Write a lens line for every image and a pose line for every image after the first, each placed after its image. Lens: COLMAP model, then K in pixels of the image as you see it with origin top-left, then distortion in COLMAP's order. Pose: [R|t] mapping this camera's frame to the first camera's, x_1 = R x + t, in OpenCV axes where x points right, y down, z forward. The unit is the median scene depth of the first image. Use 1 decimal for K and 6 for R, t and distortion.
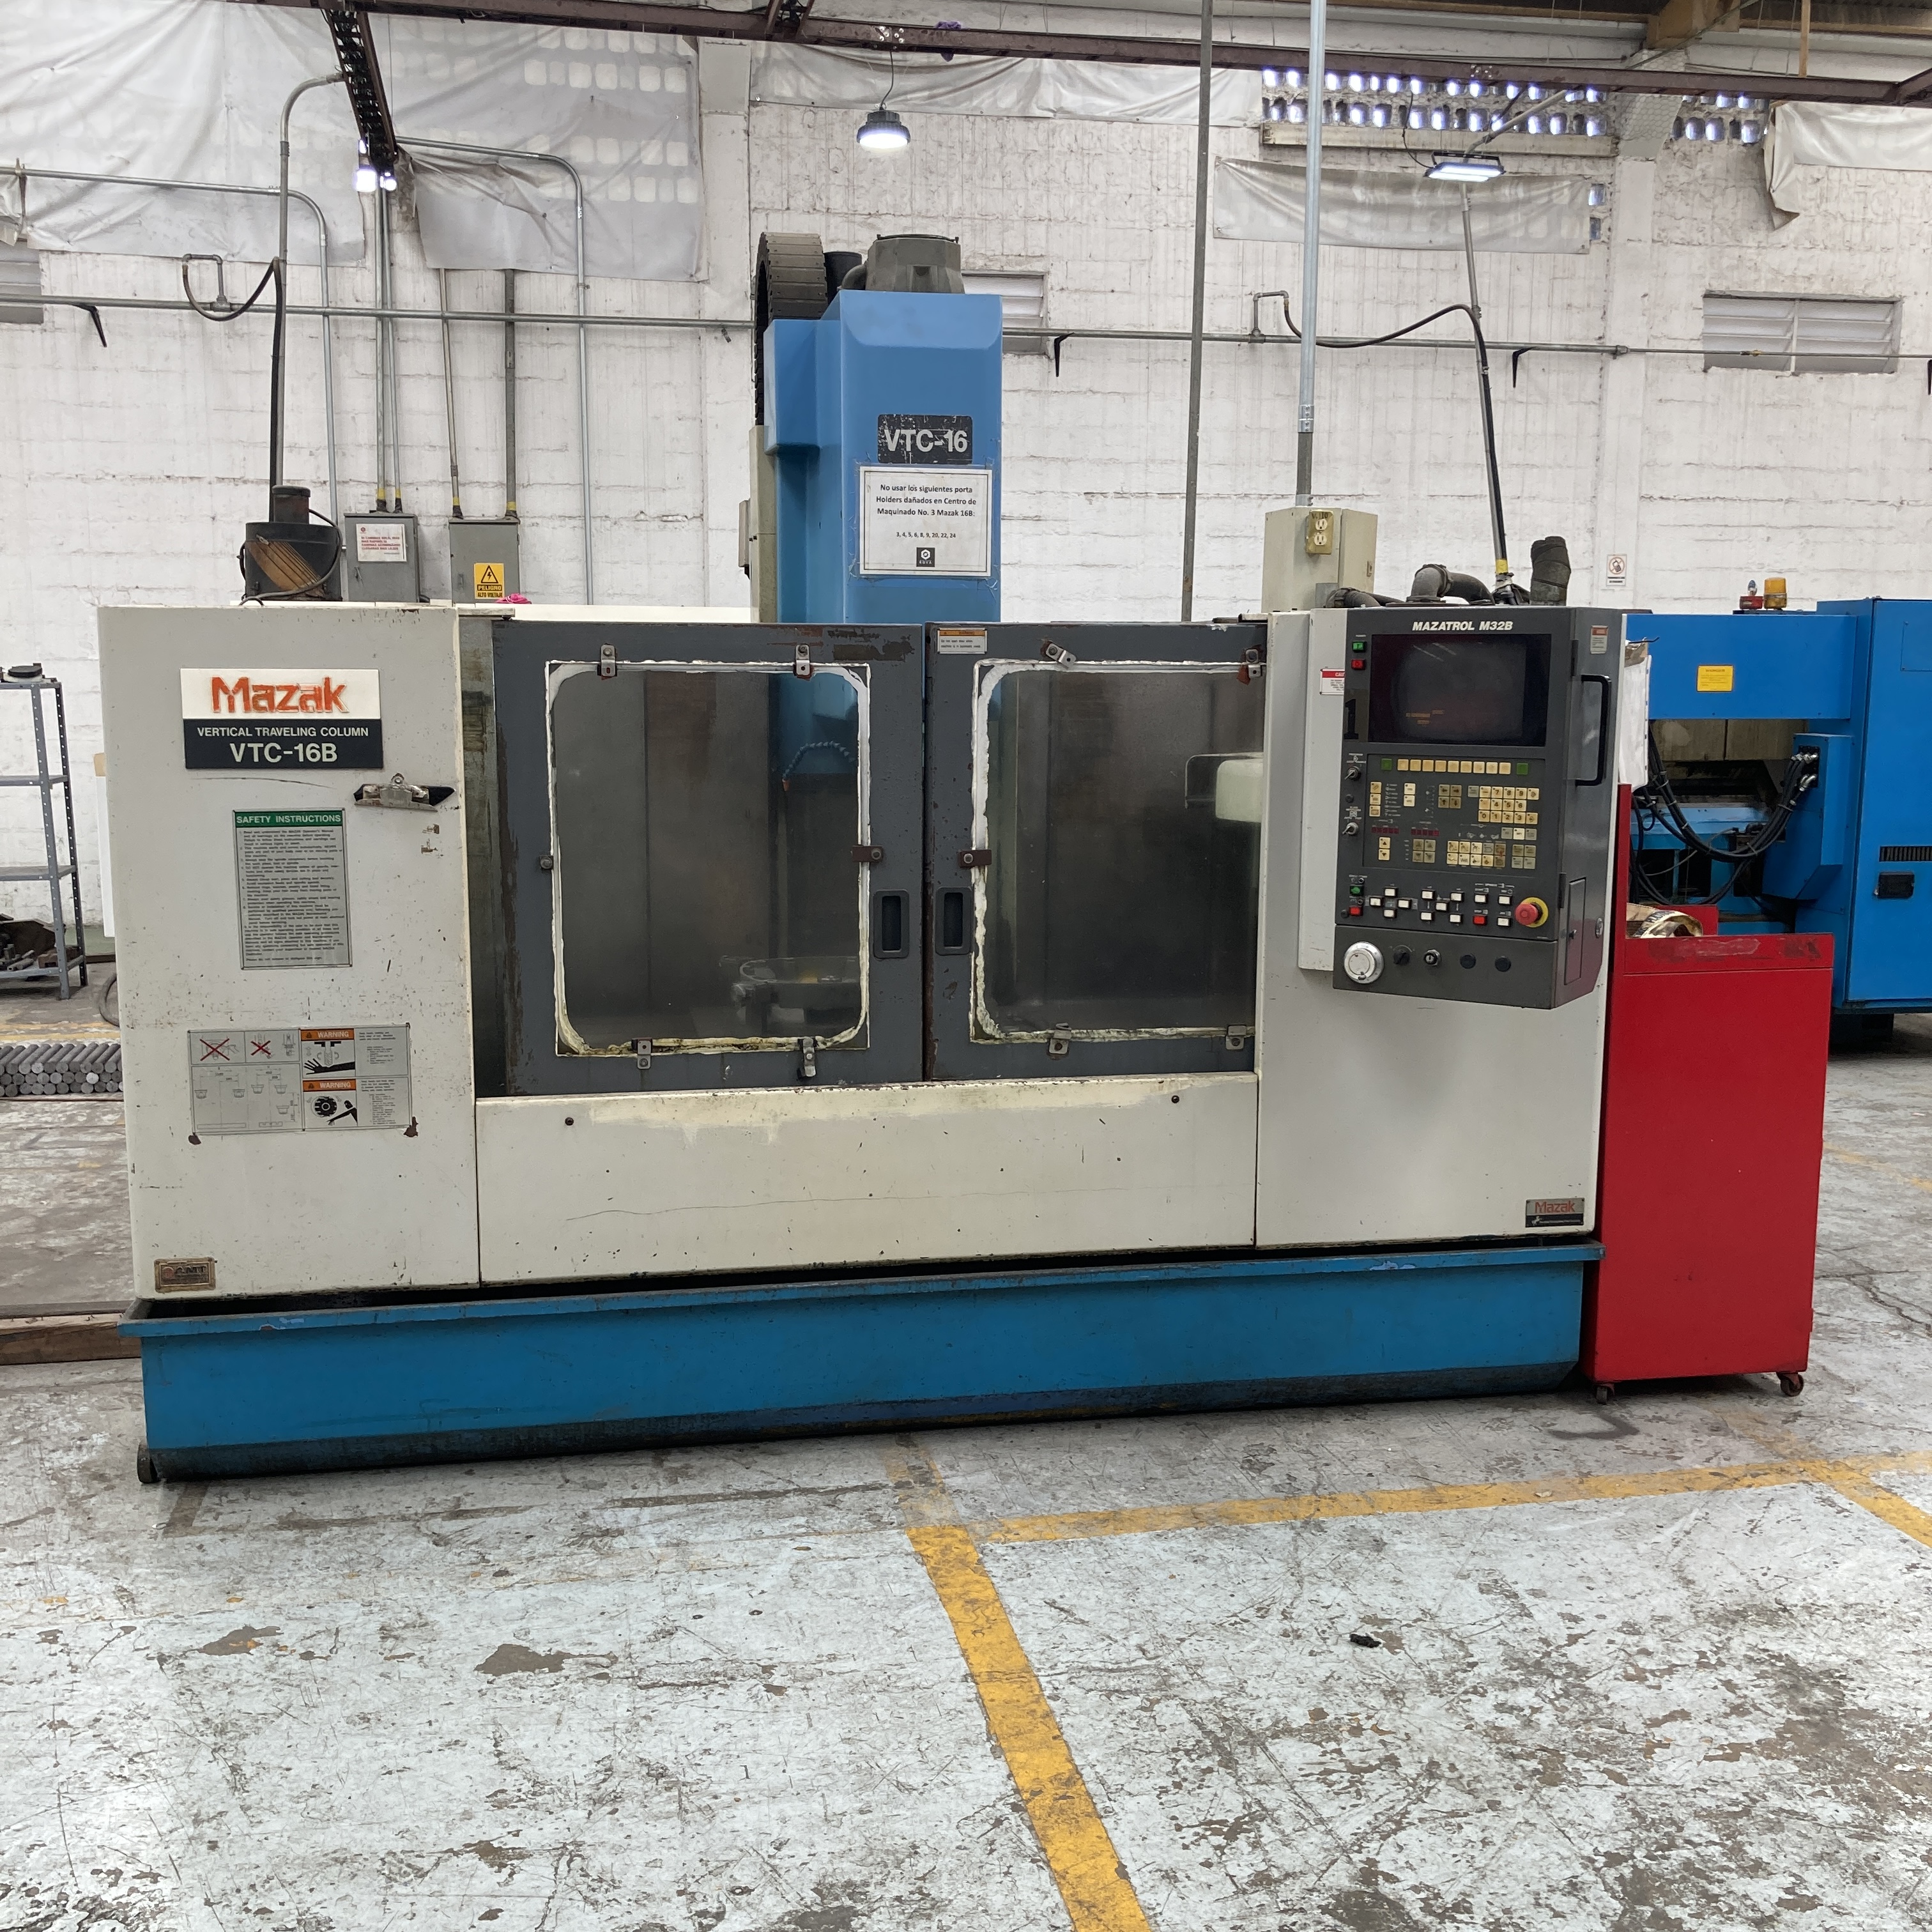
lens RADIAL K [[2137.0, 0, 986.9], [0, 2137.0, 970.4], [0, 0, 1]] dist [0.016498, 0.000000]
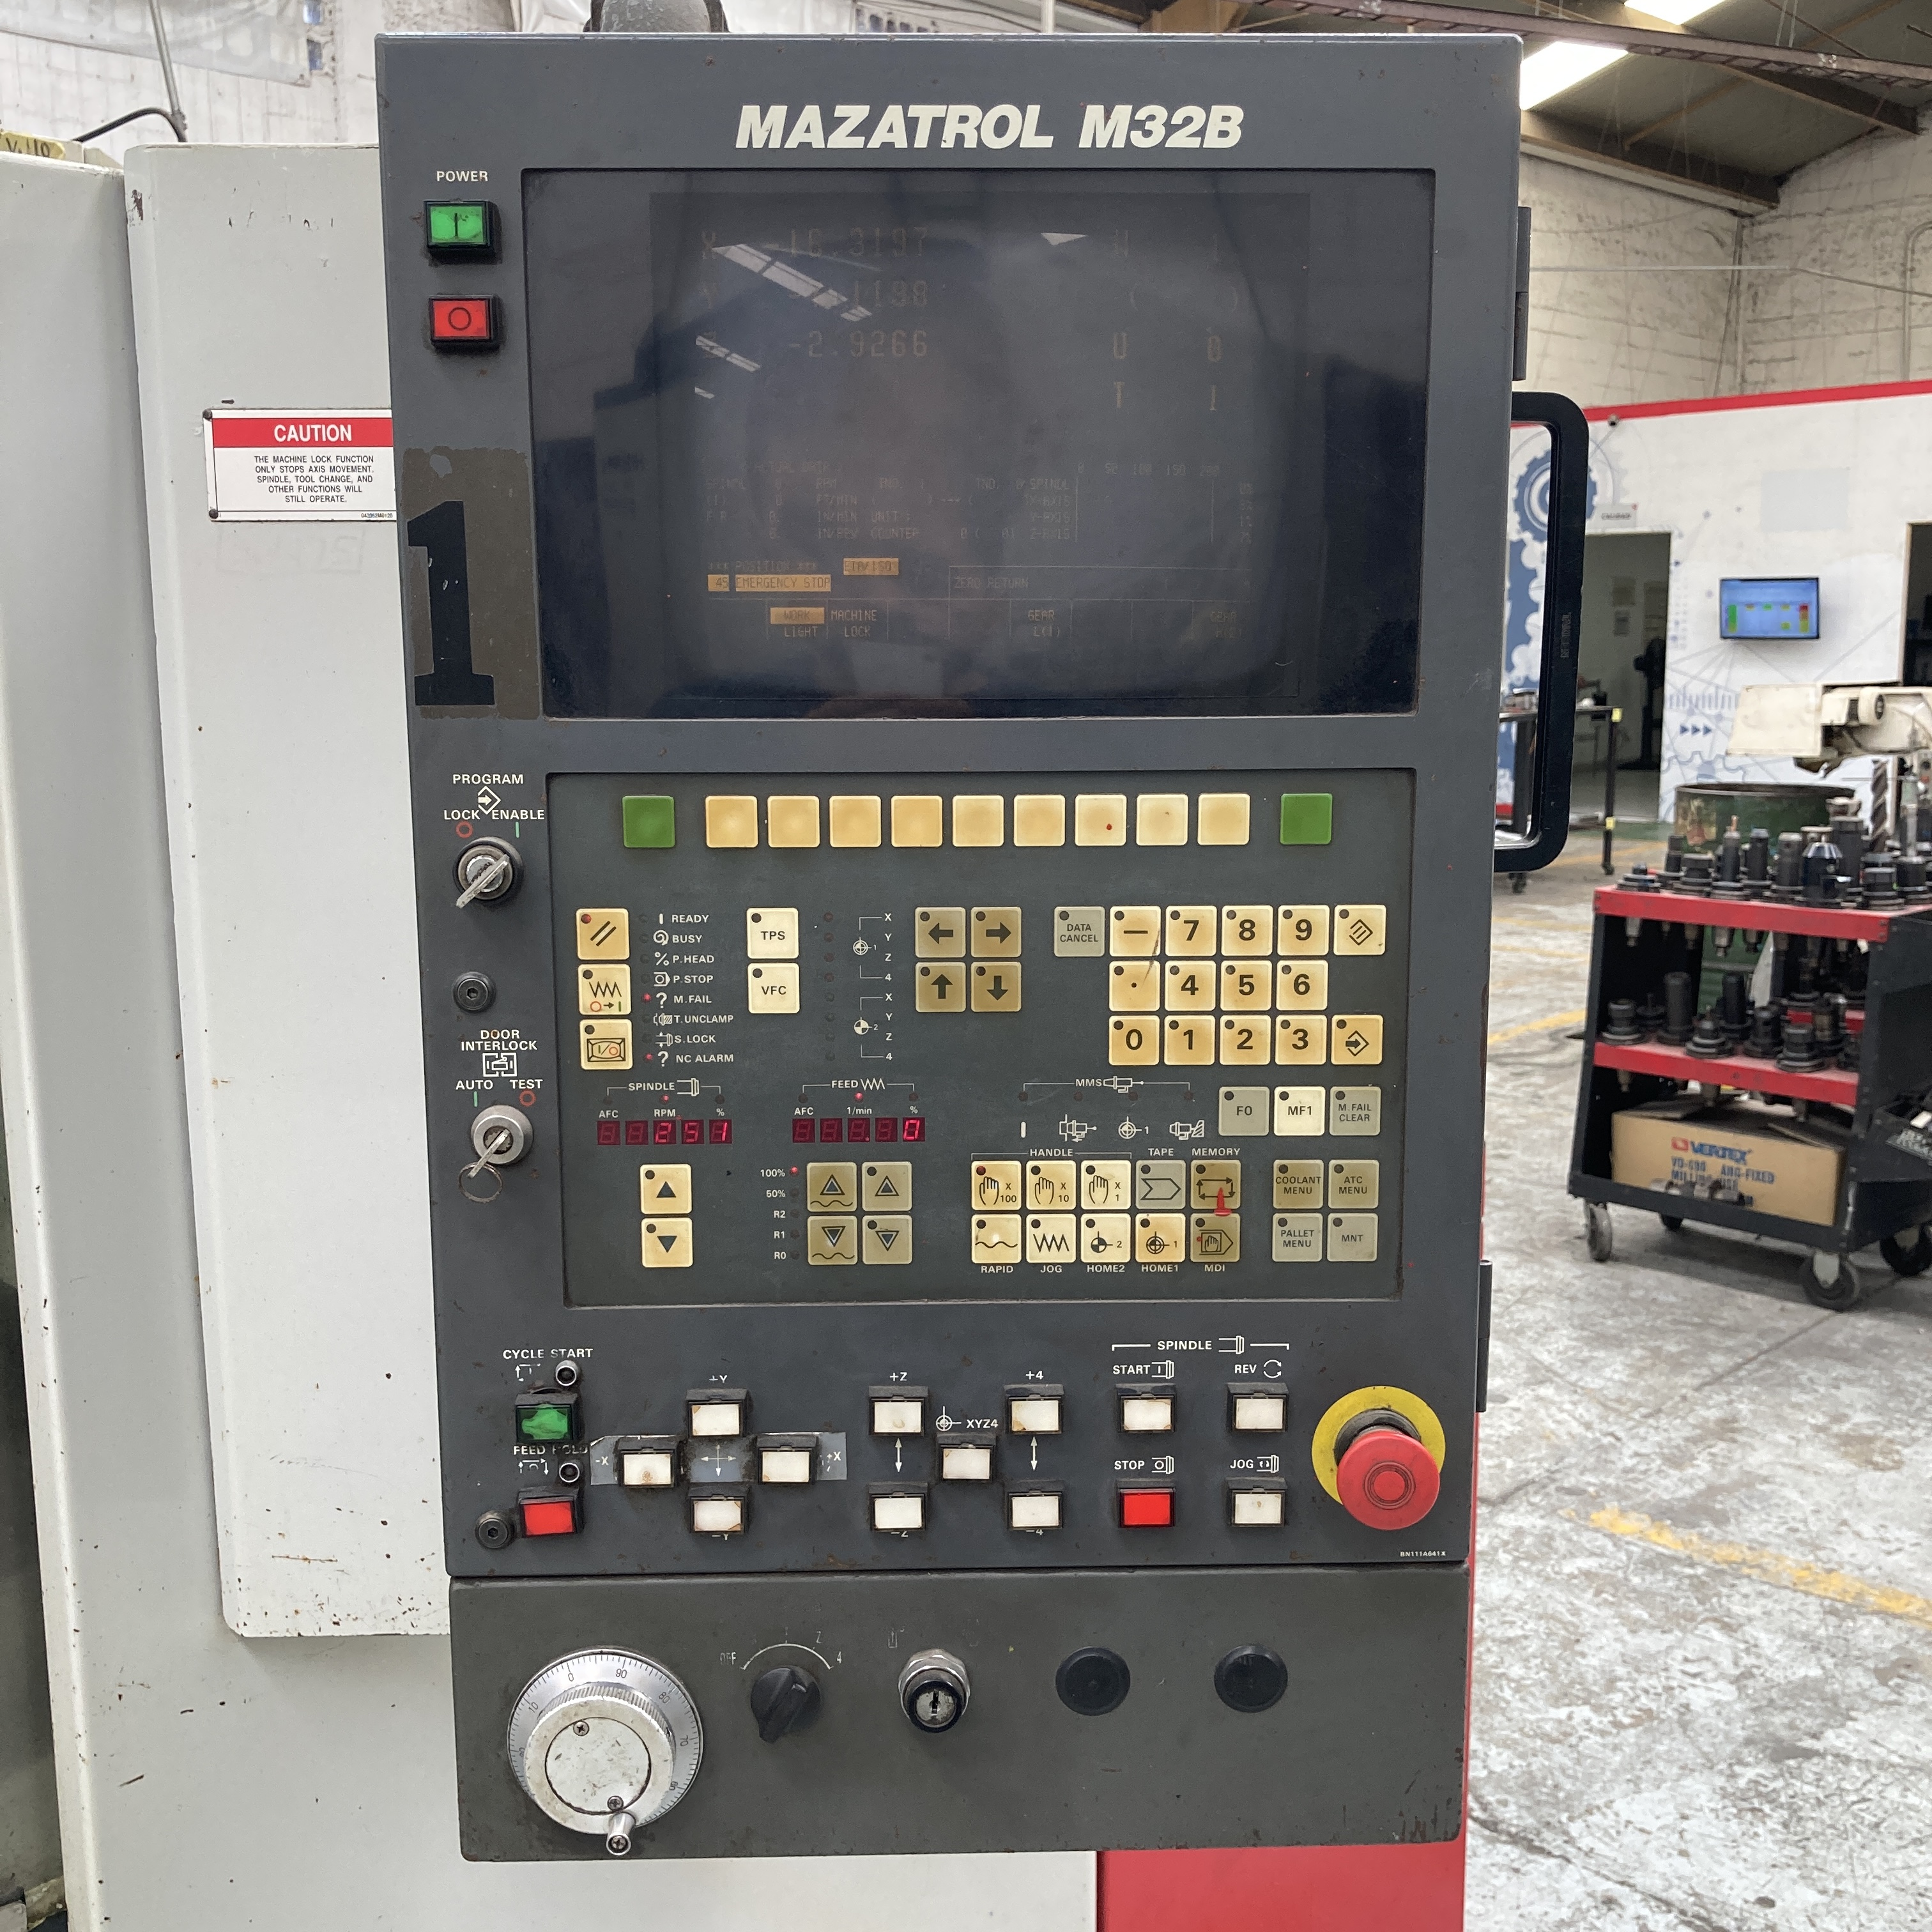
lens RADIAL K [[2137.0, 0, 974.9], [0, 2137.0, 1022.4], [0, 0, 1]] dist [0.016498, 0.000000]
pose [[0.835287, -0.106569, 0.539387, 0.100330], [0.088070, 0.994302, 0.060064, -0.087327], [-0.542715, -0.002667, 0.839913, 0.815307]]
